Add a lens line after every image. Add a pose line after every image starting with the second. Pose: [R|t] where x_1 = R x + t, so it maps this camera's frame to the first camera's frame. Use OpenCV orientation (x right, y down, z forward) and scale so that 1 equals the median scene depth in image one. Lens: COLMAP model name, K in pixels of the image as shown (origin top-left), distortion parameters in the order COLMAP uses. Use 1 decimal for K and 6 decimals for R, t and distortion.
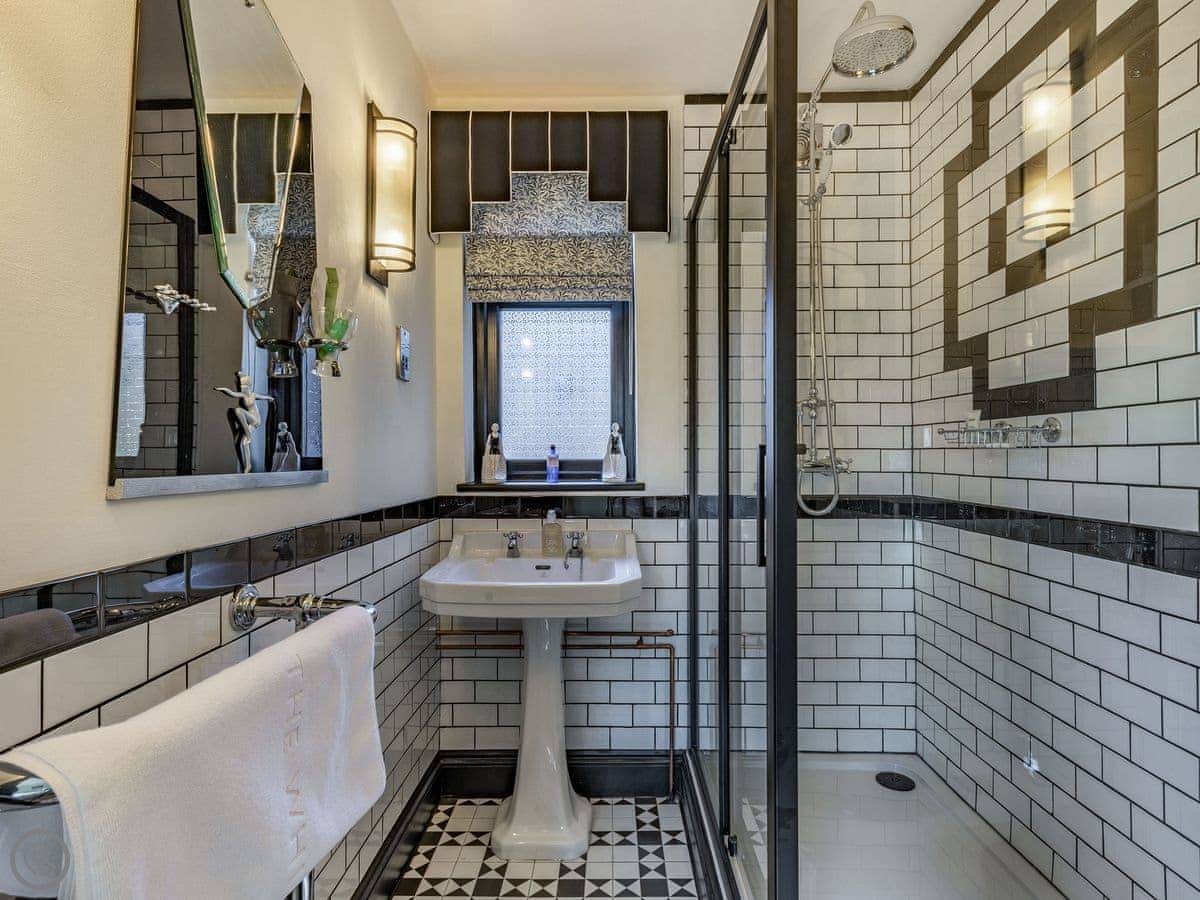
lens RADIAL K [[670.5, 0, 582.4], [0, 670.5, 449.8], [0, 0, 1]] dist [0.006958, -0.000216]
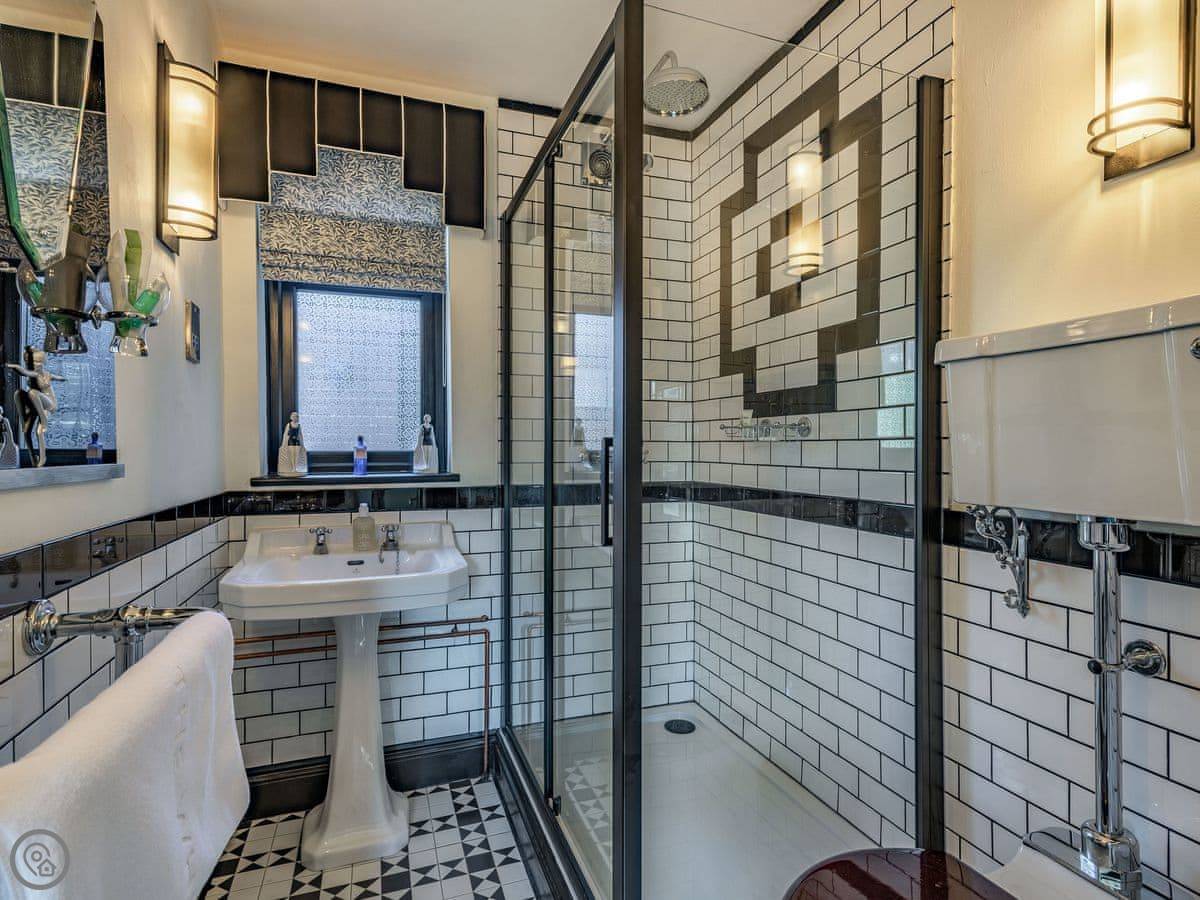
lens RADIAL K [[670.5, 0, 582.4], [0, 670.5, 449.8], [0, 0, 1]] dist [0.006958, -0.000216]
pose [[0.932342, -0.000192, 0.361578, -0.108825], [-0.004271, 0.999924, 0.011542, 0.000150], [-0.361553, -0.012305, 0.932271, -0.016980]]
